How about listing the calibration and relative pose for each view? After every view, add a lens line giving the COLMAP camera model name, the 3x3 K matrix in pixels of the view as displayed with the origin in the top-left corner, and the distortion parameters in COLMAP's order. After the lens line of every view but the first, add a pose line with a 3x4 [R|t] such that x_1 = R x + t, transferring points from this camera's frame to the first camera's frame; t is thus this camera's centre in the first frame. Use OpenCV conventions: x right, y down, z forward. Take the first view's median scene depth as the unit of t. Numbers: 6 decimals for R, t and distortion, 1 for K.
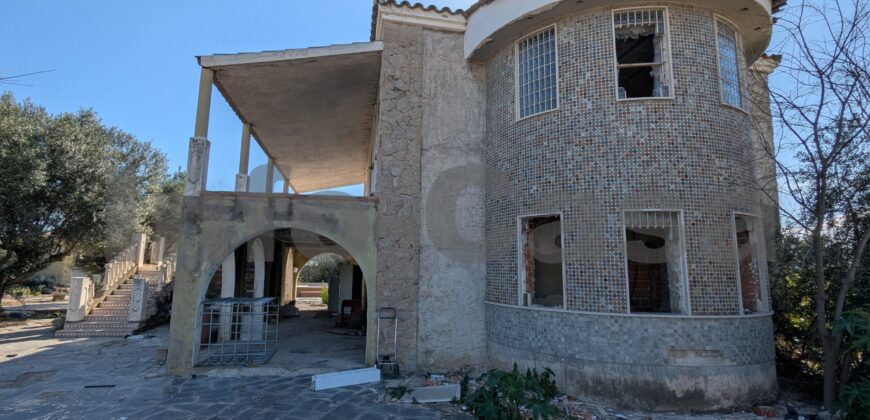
lens RADIAL K [[396.4, 0, 419.9], [0, 396.4, 213.2], [0, 0, 1]] dist [-0.000260, 0.000091]
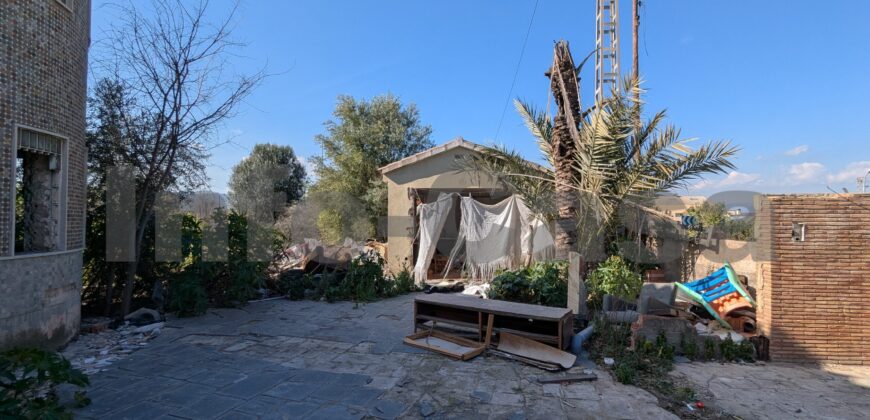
lens RADIAL K [[414.4, 0, 435.0], [0, 414.4, 210.0], [0, 0, 1]] dist [-0.001972, -0.000499]
pose [[-0.289616, 0.008065, 0.957109, -0.514674], [-0.150123, 0.987205, -0.053745, 0.081051], [-0.945297, -0.159249, -0.284699, 0.454050]]
